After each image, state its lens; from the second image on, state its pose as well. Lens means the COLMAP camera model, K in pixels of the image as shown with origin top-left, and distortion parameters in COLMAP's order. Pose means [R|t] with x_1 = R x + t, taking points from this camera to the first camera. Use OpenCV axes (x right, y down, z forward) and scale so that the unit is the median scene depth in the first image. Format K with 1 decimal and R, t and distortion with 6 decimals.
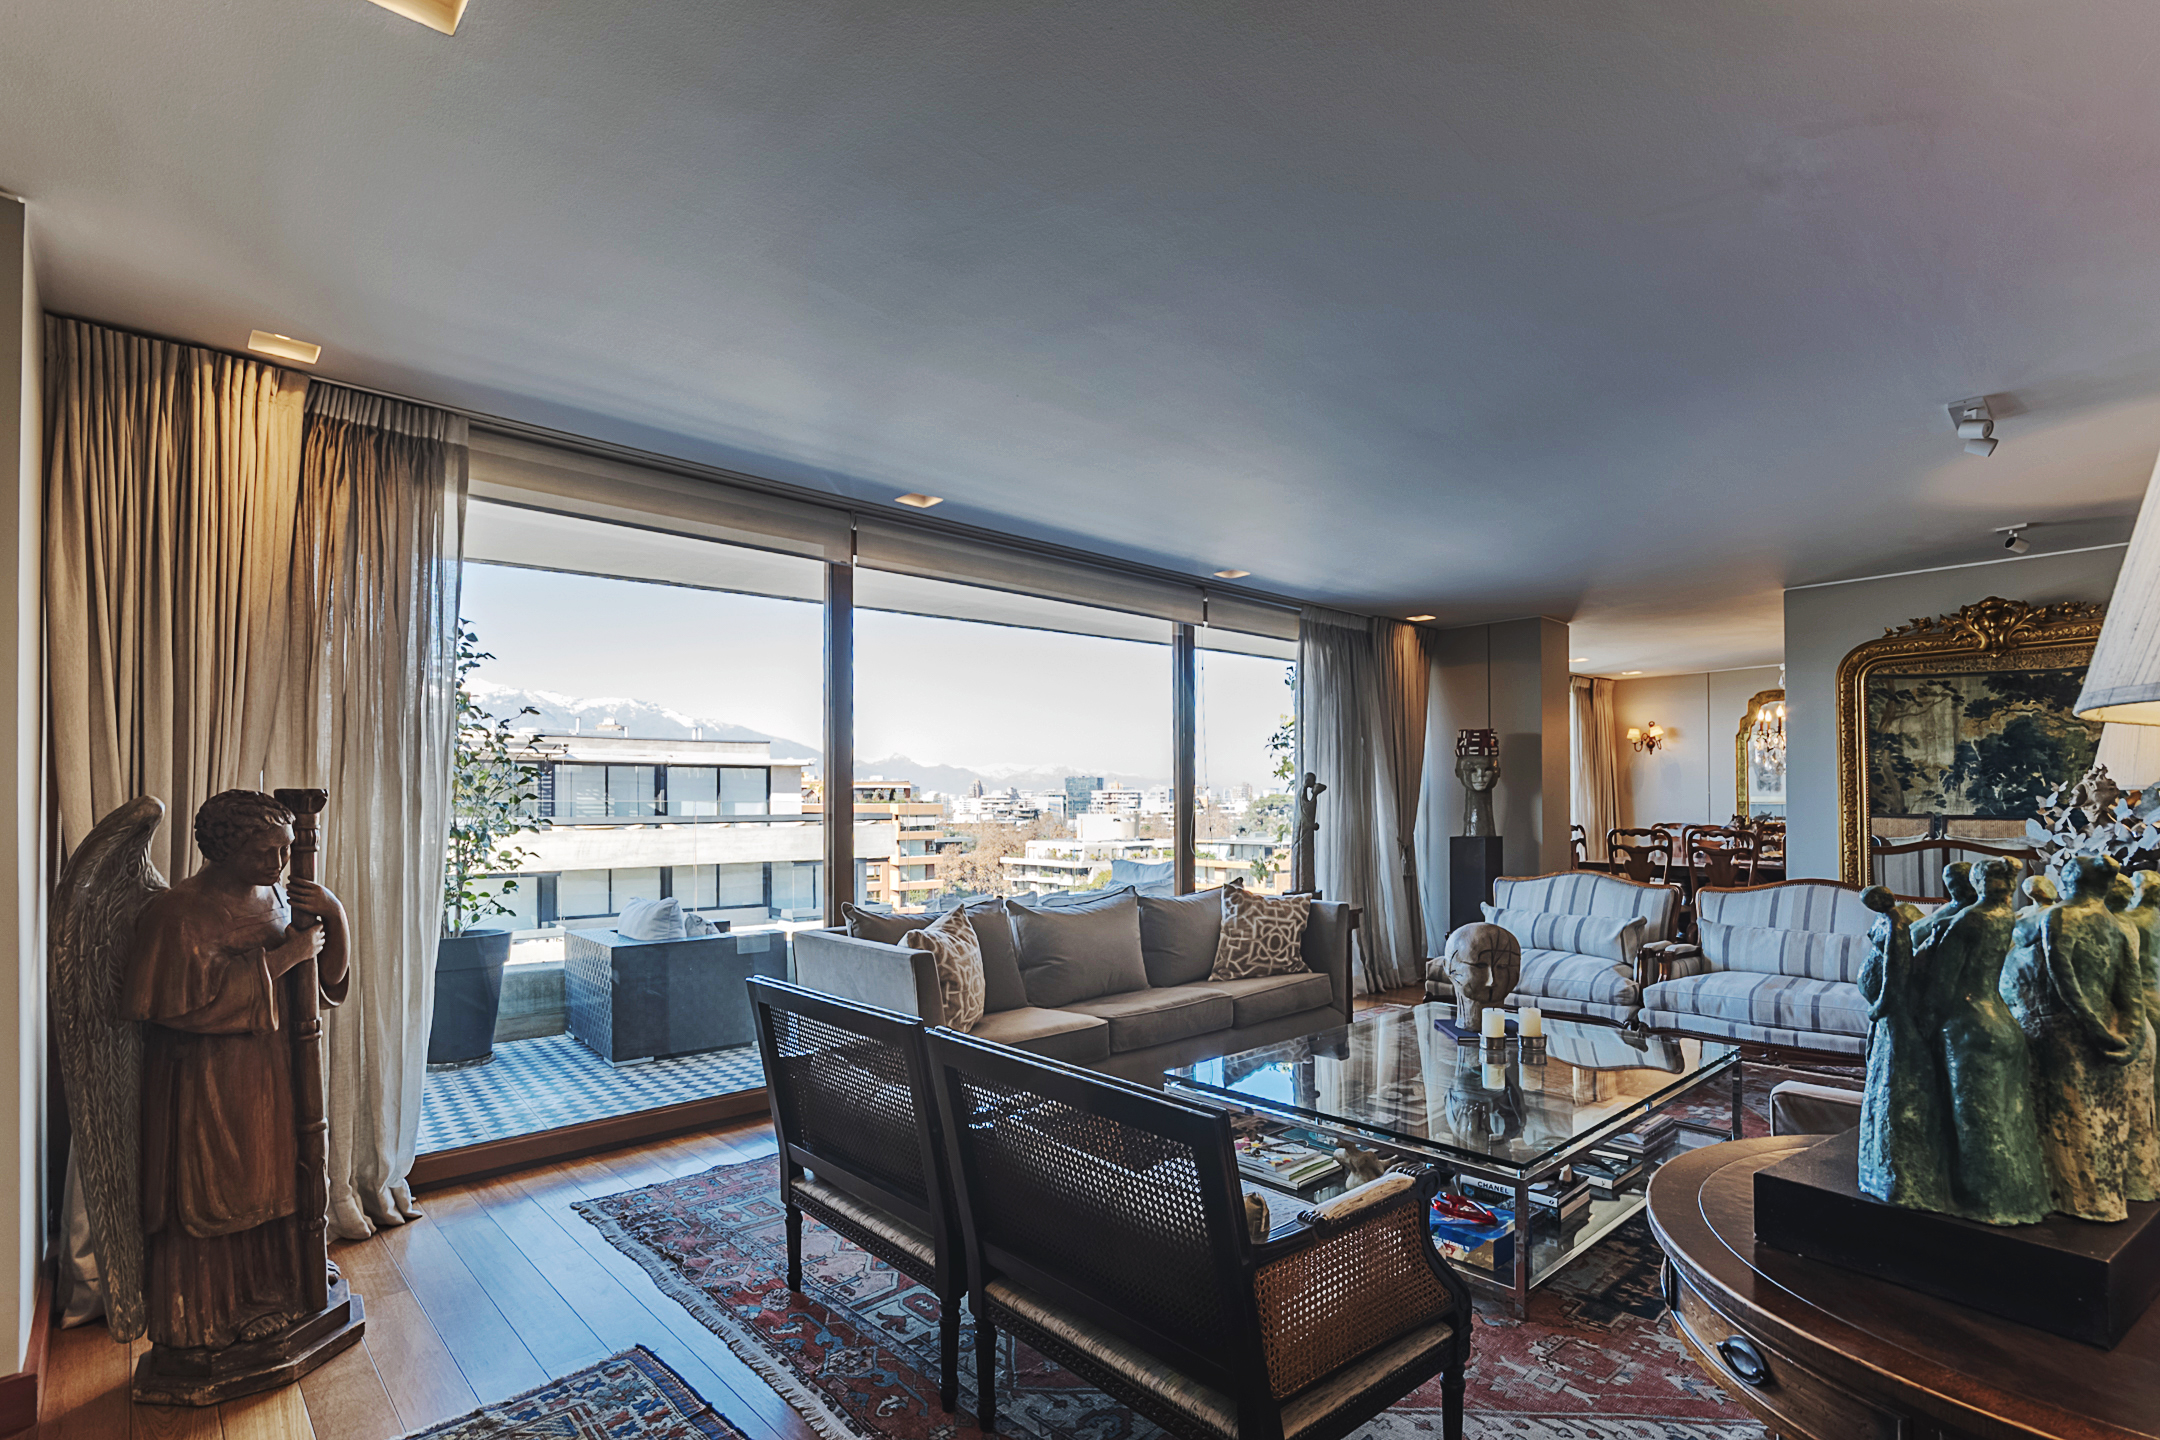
lens RADIAL K [[1022.6, 0, 1097.8], [0, 1022.6, 789.5], [0, 0, 1]] dist [0.000220, 0.000149]
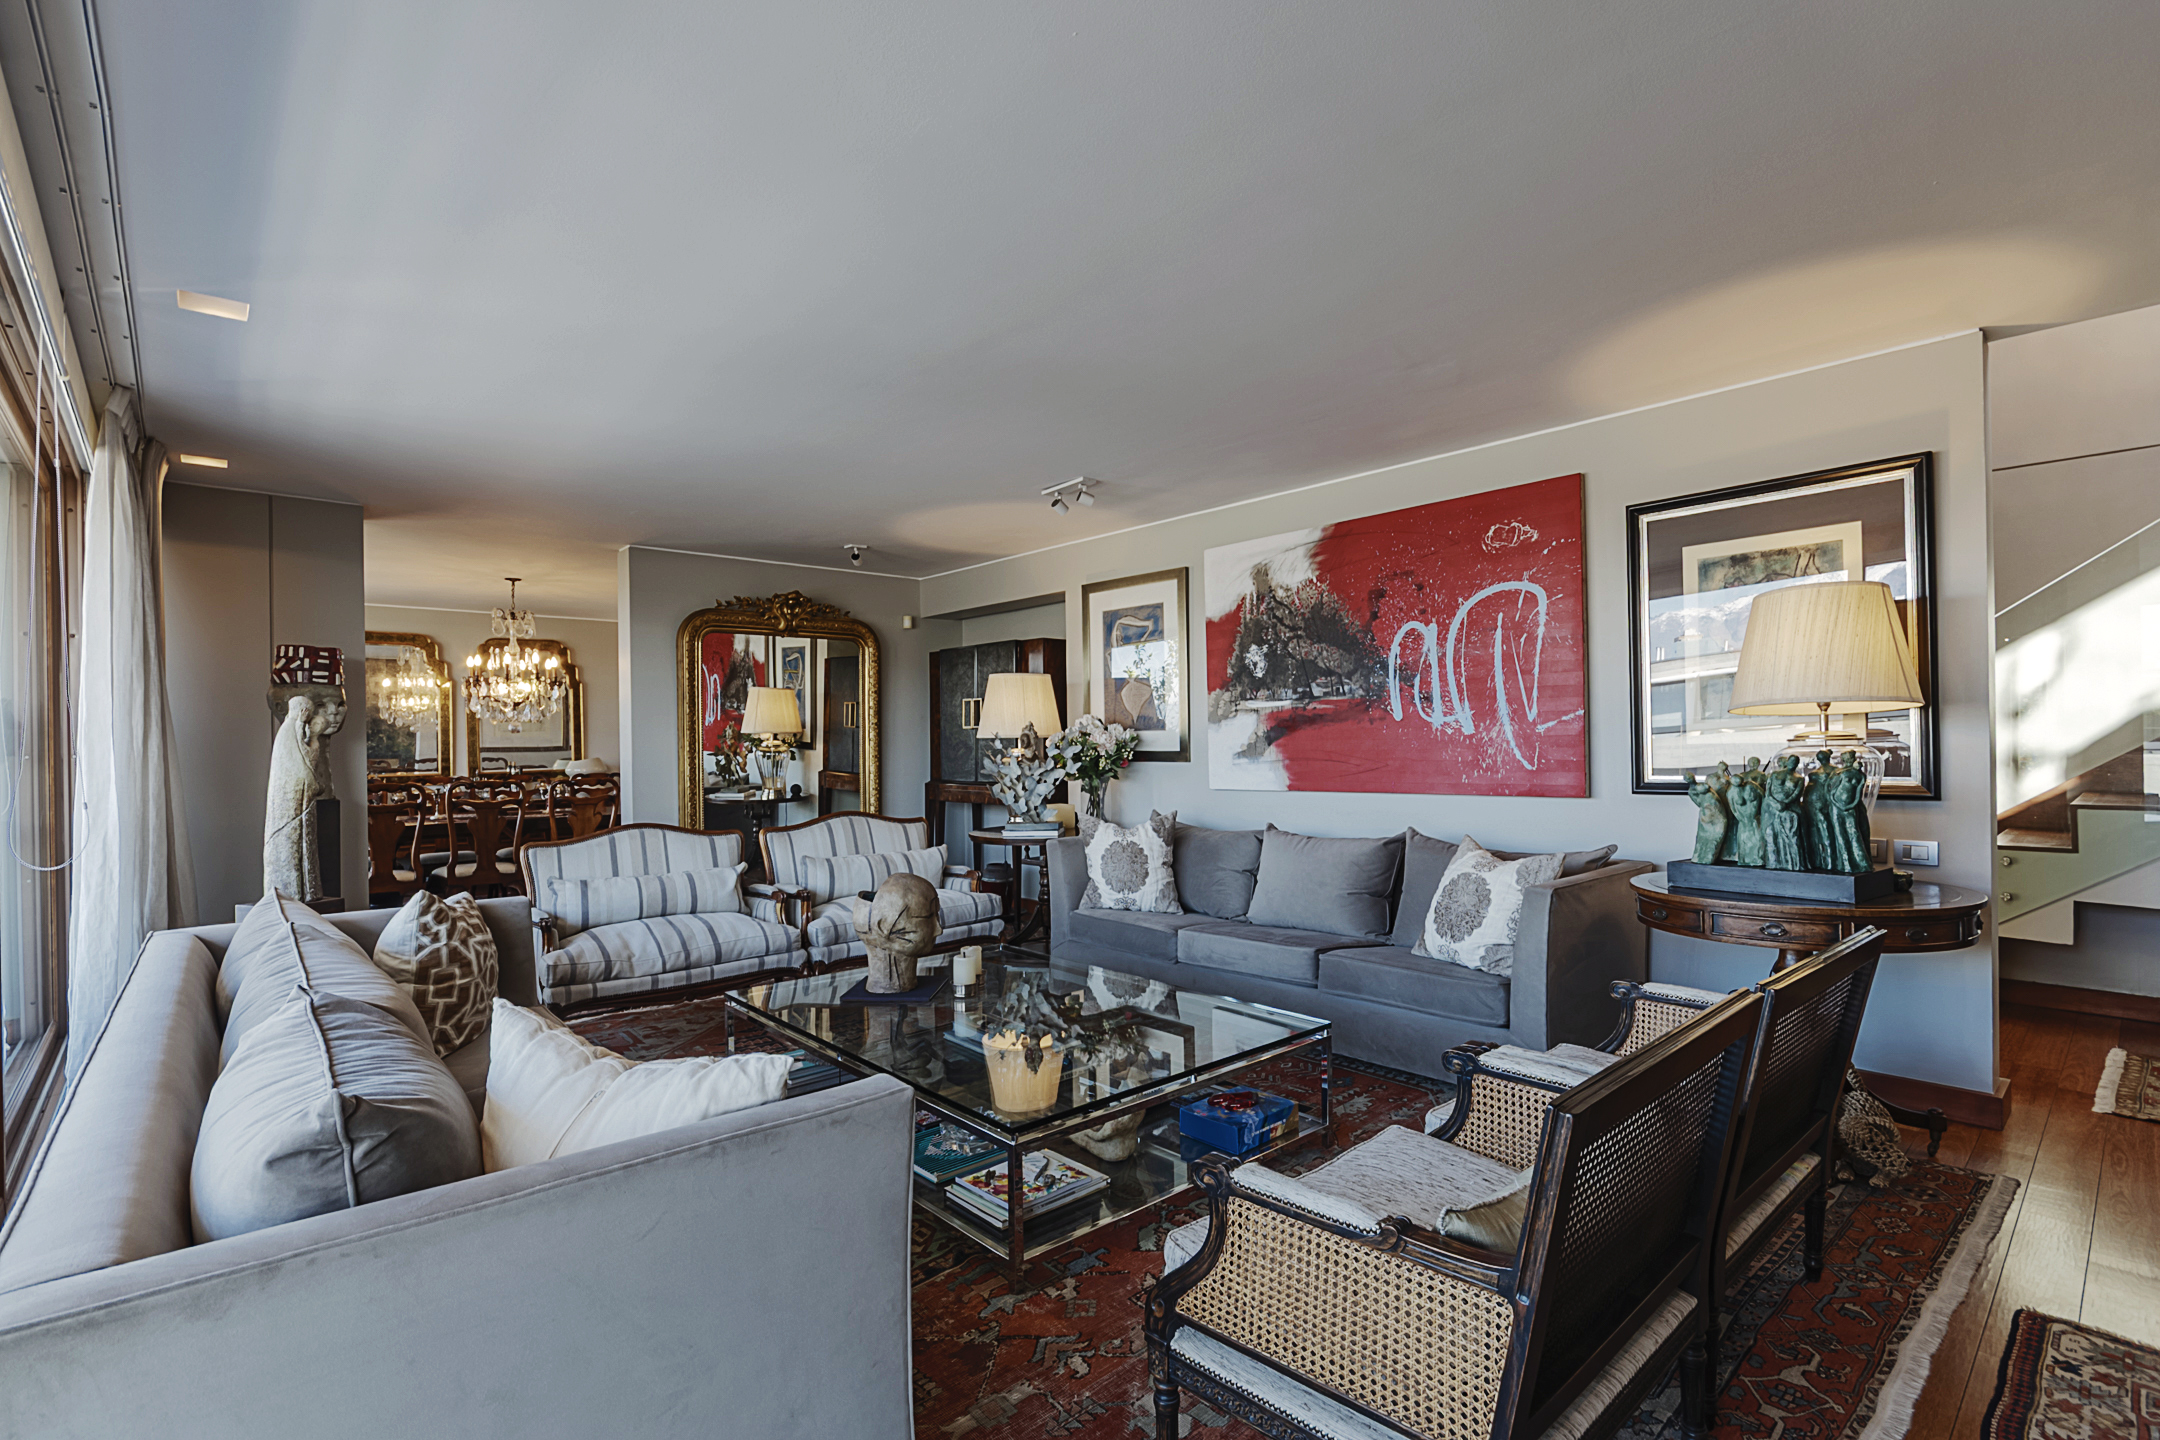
lens RADIAL K [[1010.6, 0, 1070.0], [0, 1010.6, 745.8], [0, 0, 1]] dist [-0.017173, 0.000009]
pose [[0.021792, 0.005173, 0.999749, -0.408868], [-0.003256, 0.999982, -0.005103, 0.014797], [-0.999757, -0.003144, 0.021809, 0.631628]]
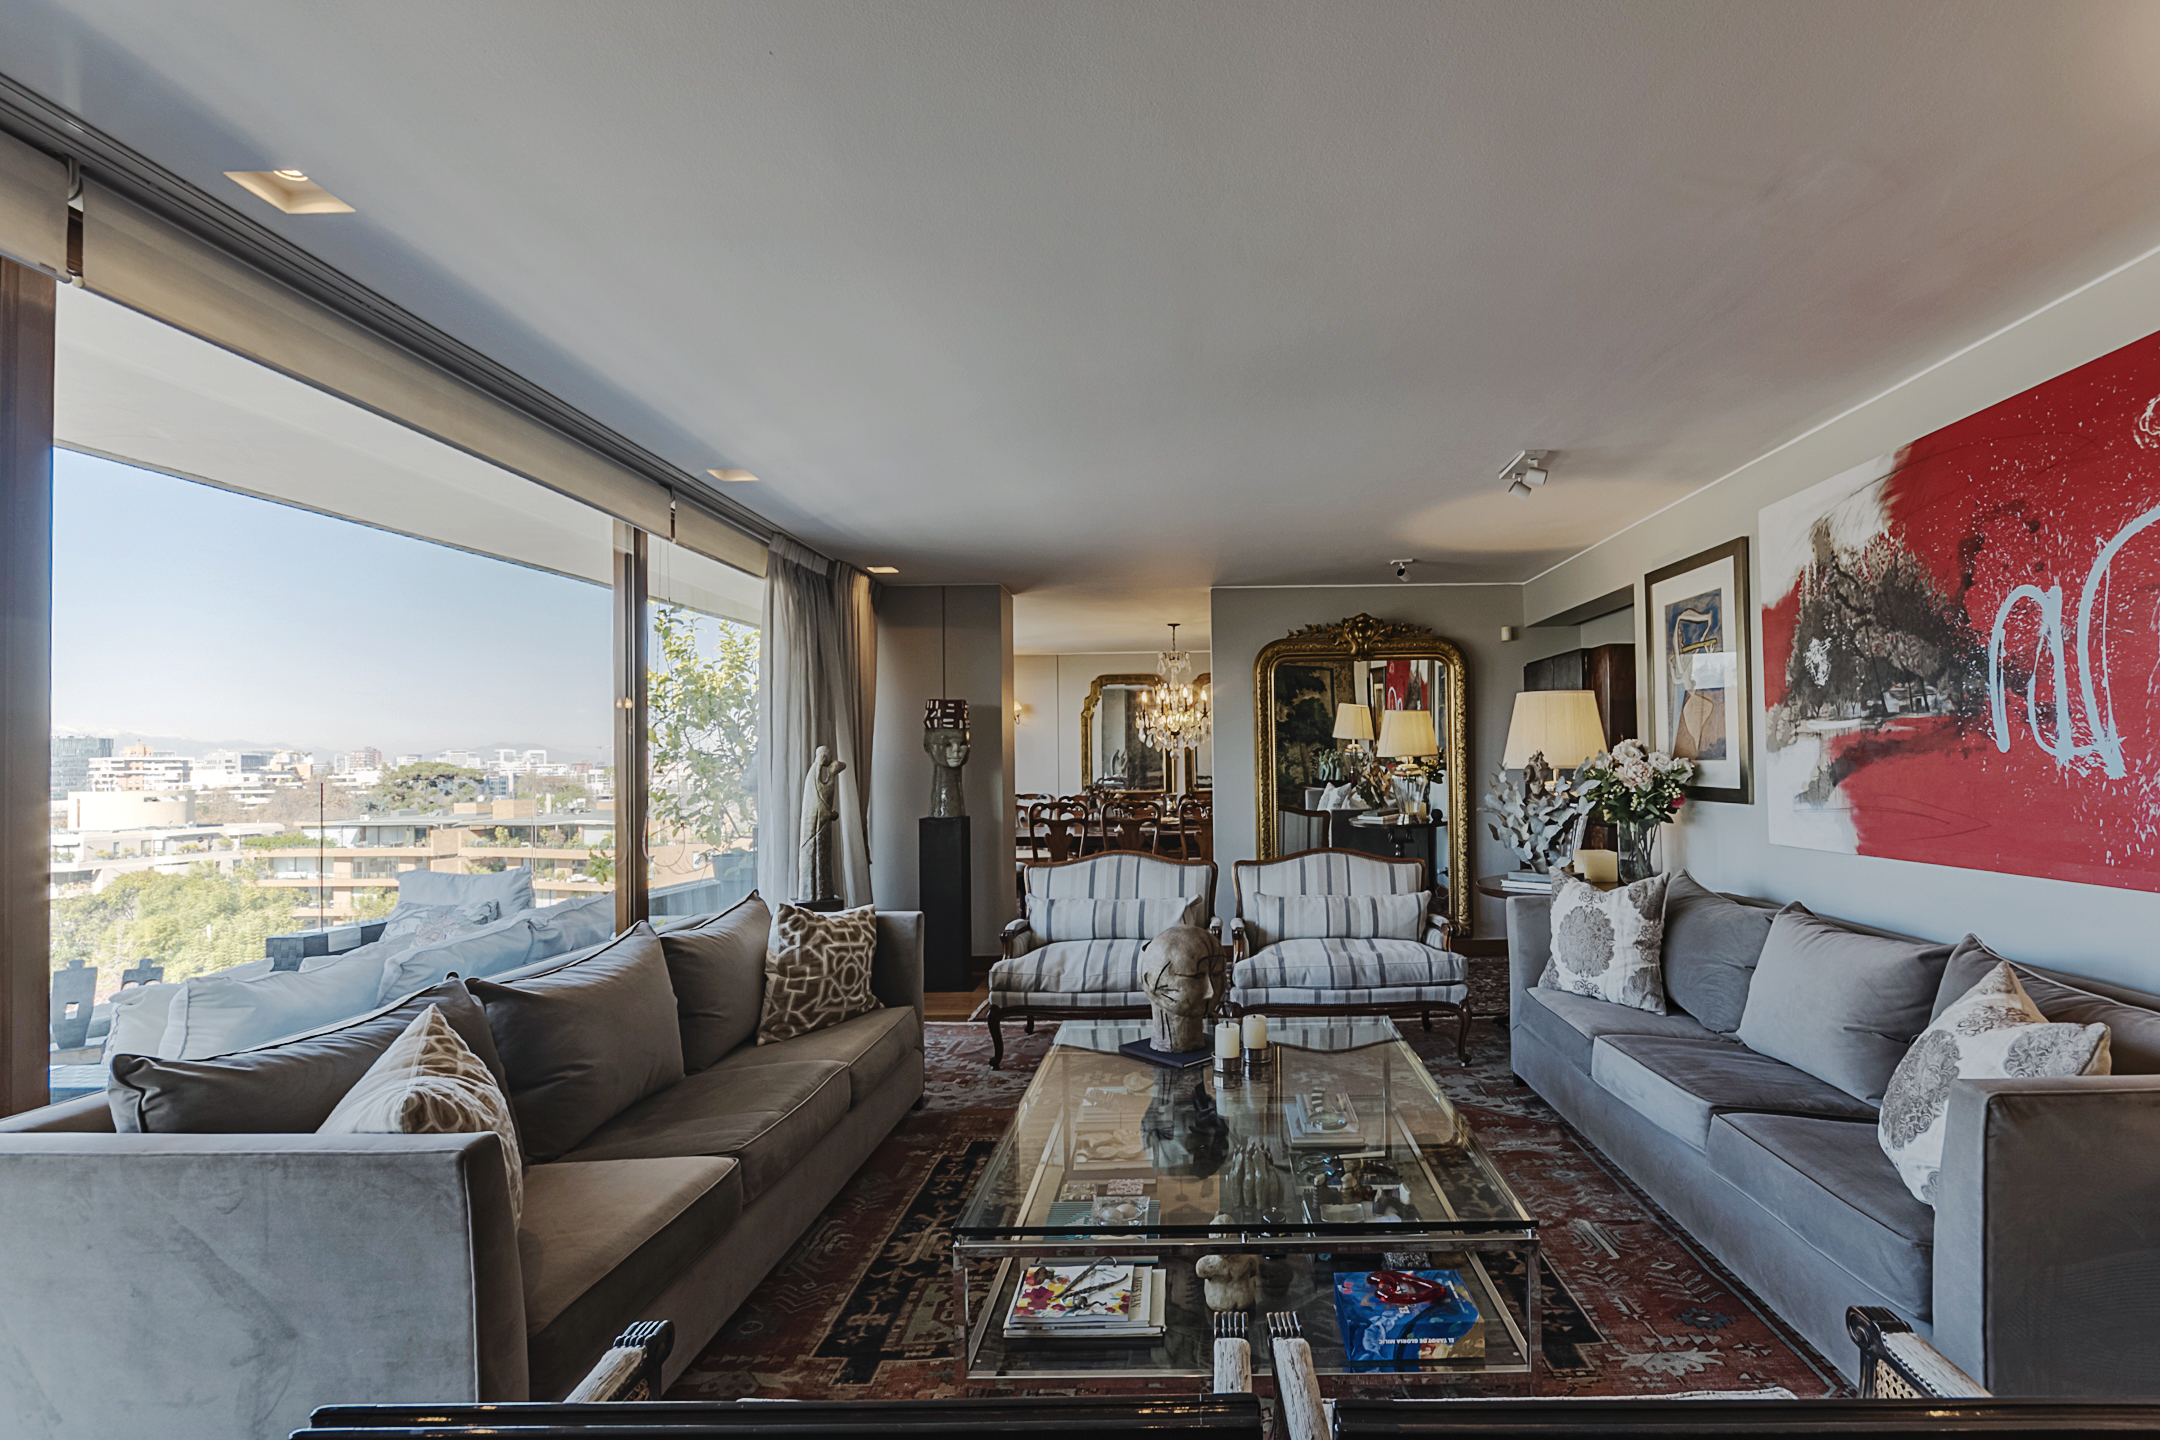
lens RADIAL K [[1017.7, 0, 1179.6], [0, 1017.7, 741.9], [0, 0, 1]] dist [-0.015396, 0.005554]
pose [[0.685084, 0.011995, 0.728365, -0.199660], [-0.001168, 0.999881, -0.015368, -0.009924], [-0.728463, 0.009678, 0.685017, 0.309922]]
